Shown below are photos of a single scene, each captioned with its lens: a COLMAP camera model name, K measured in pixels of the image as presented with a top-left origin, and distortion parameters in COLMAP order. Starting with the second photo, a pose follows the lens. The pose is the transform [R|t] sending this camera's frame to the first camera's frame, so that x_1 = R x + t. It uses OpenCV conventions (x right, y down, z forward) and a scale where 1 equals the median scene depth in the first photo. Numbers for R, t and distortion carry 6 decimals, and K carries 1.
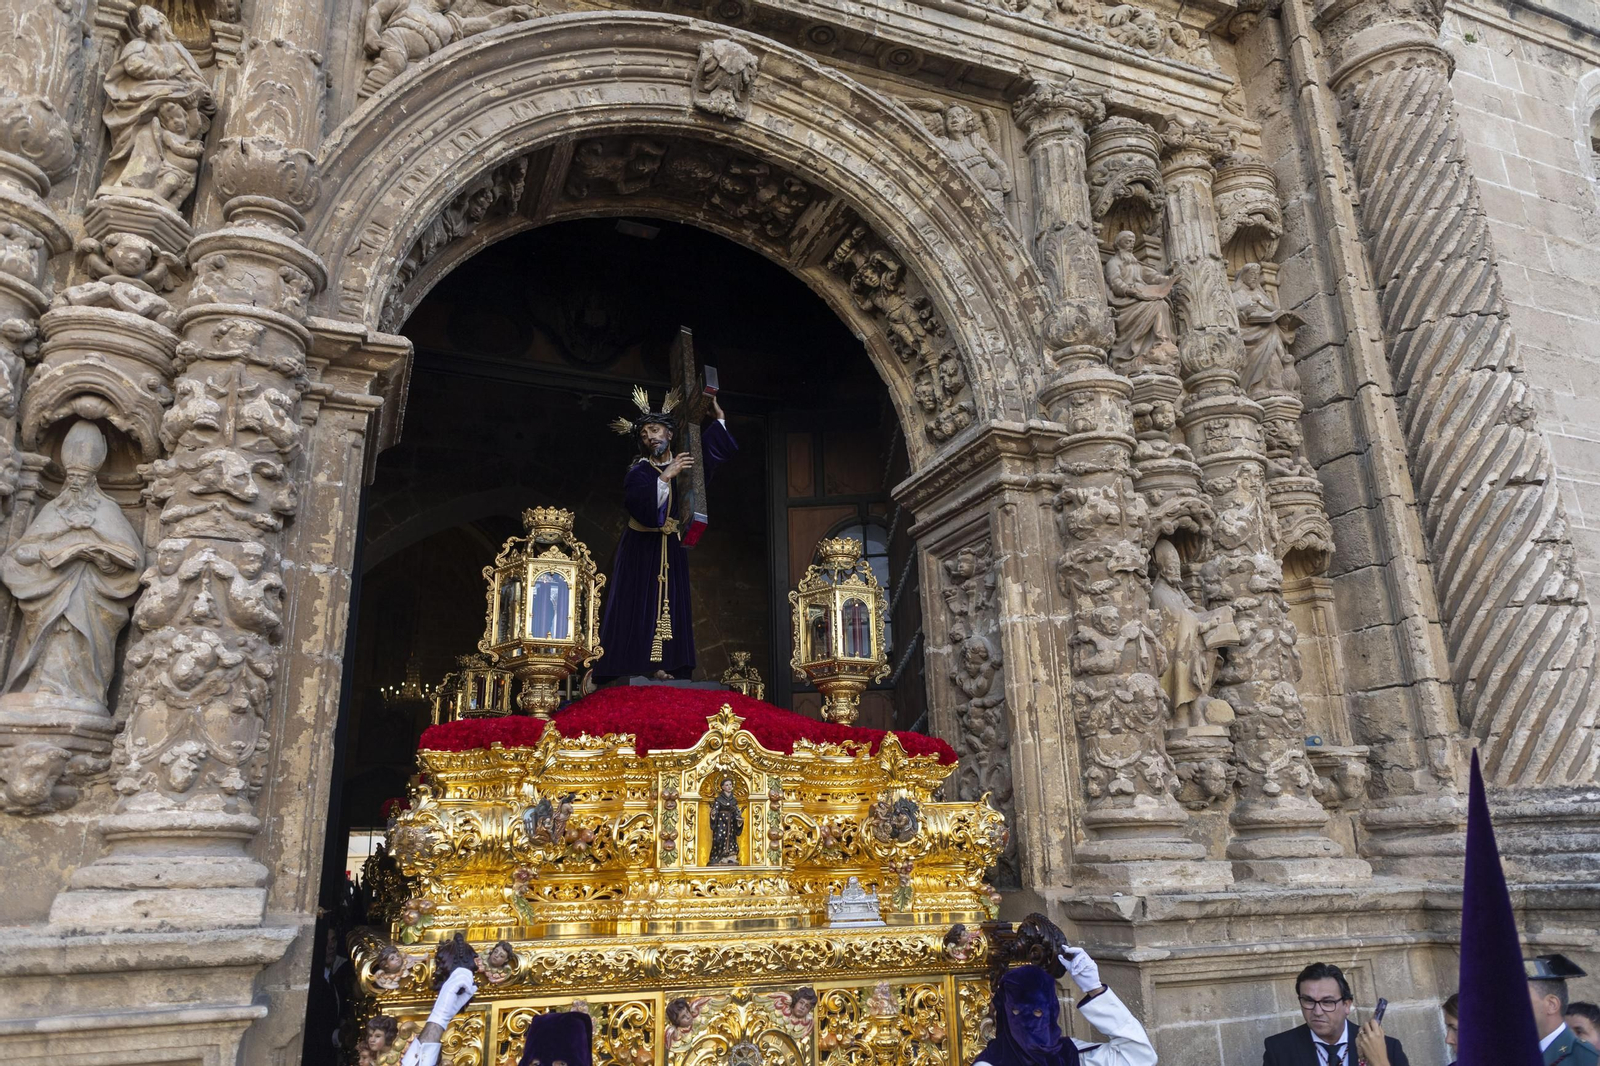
lens RADIAL K [[1070.7, 0, 804.7], [0, 1070.7, 527.4], [0, 0, 1]] dist [0.025750, -0.021292]
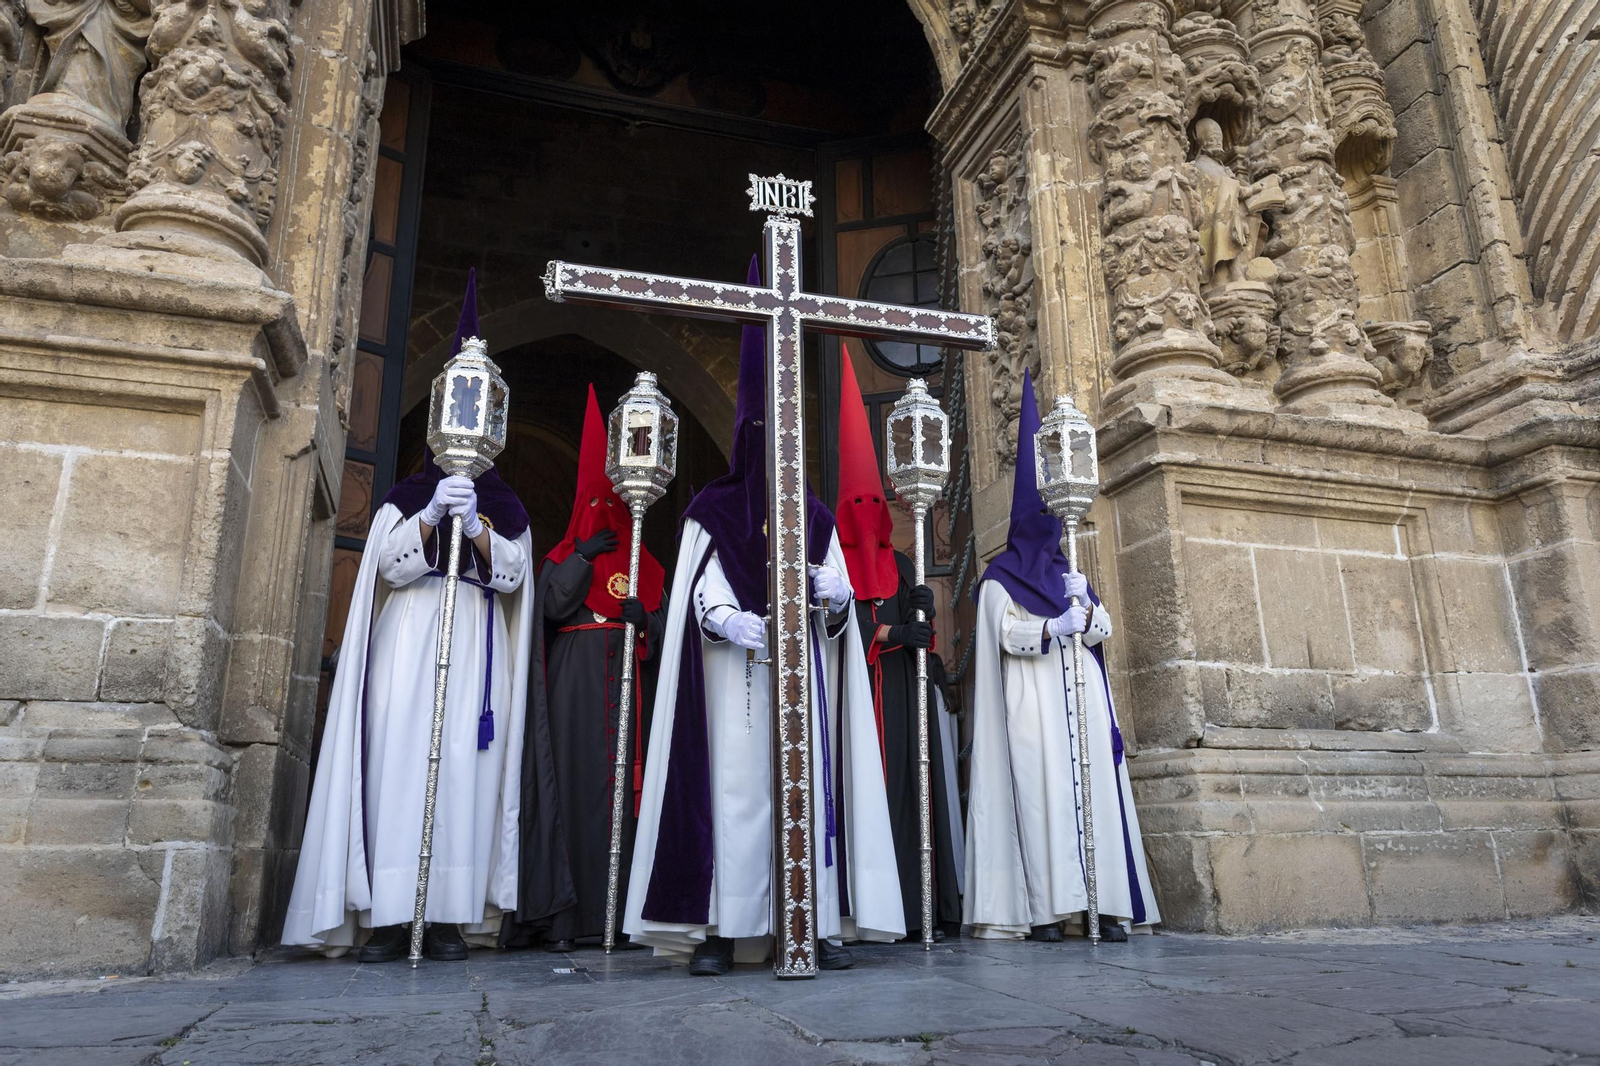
lens RADIAL K [[1070.7, 0, 804.7], [0, 1070.7, 527.4], [0, 0, 1]] dist [0.025750, -0.021292]
pose [[0.995518, -0.011096, -0.093916, 0.067684], [0.012561, 0.999808, 0.015020, 0.361928], [0.093732, -0.016132, 0.995467, 0.011846]]
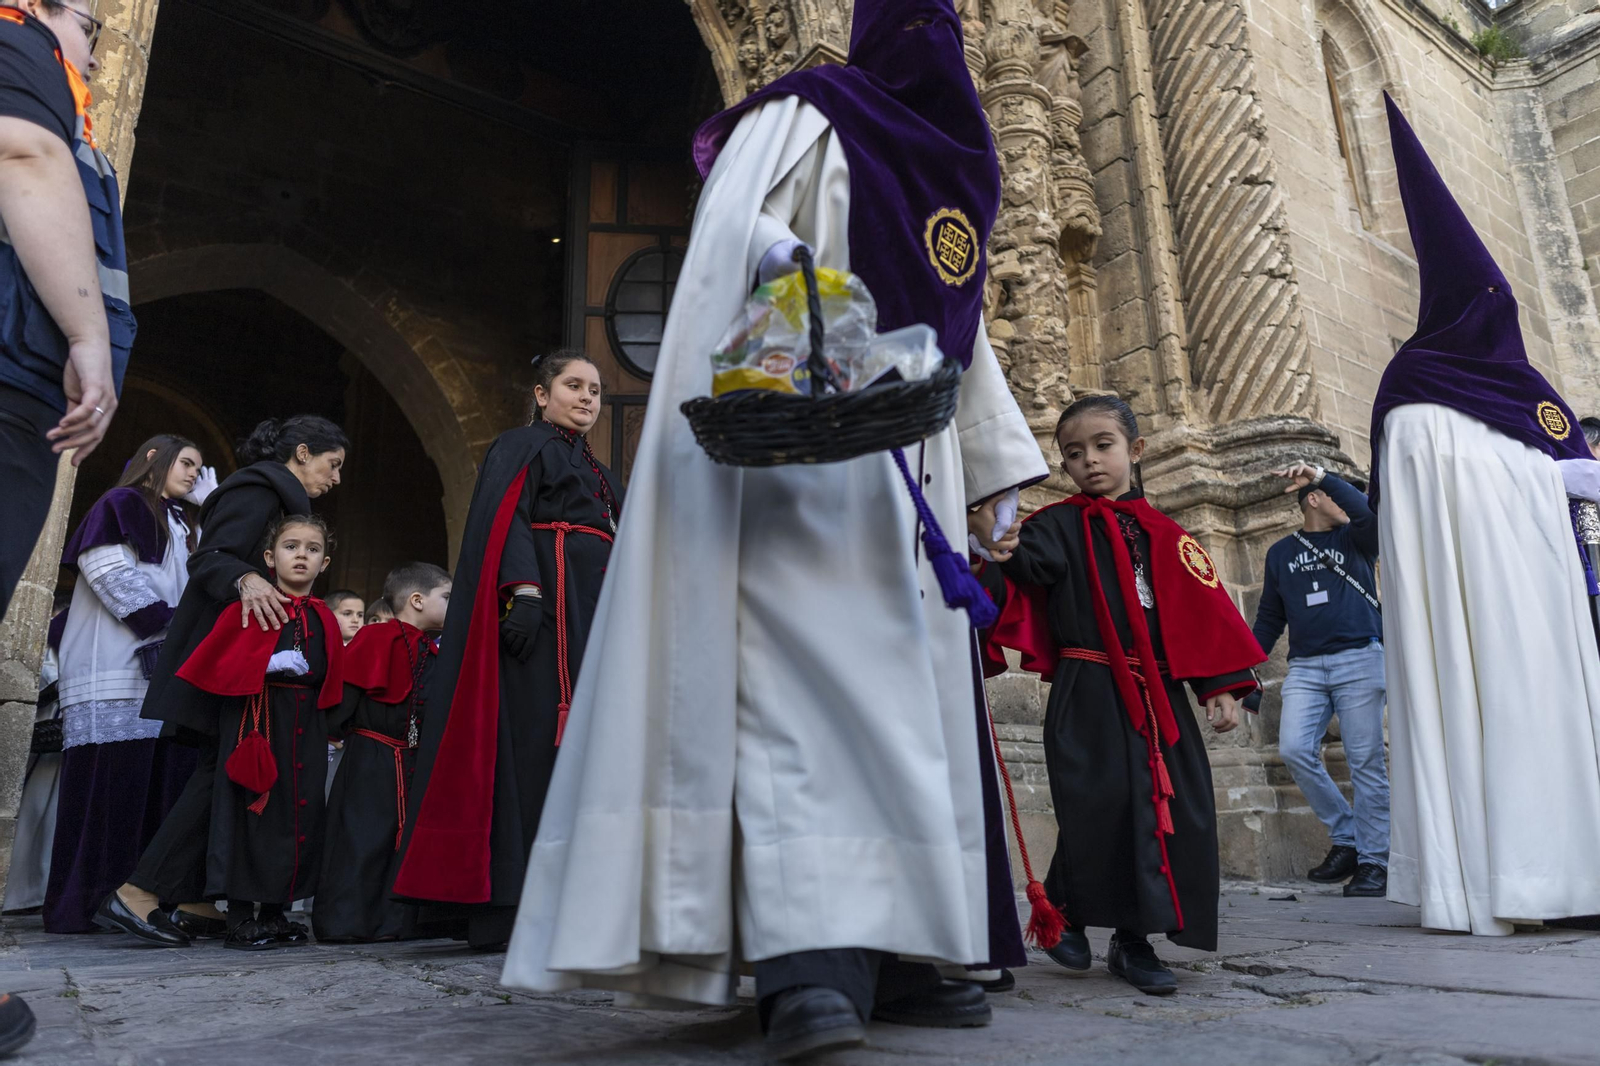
lens RADIAL K [[1081.2, 0, 787.0], [0, 1081.2, 530.0], [0, 0, 1]] dist [0.007564, 0.003397]
pose [[0.974295, 0.071775, 0.213534, -0.046702], [-0.072650, 0.997350, -0.003758, 0.376925], [-0.213238, -0.011851, 0.976928, -0.034974]]
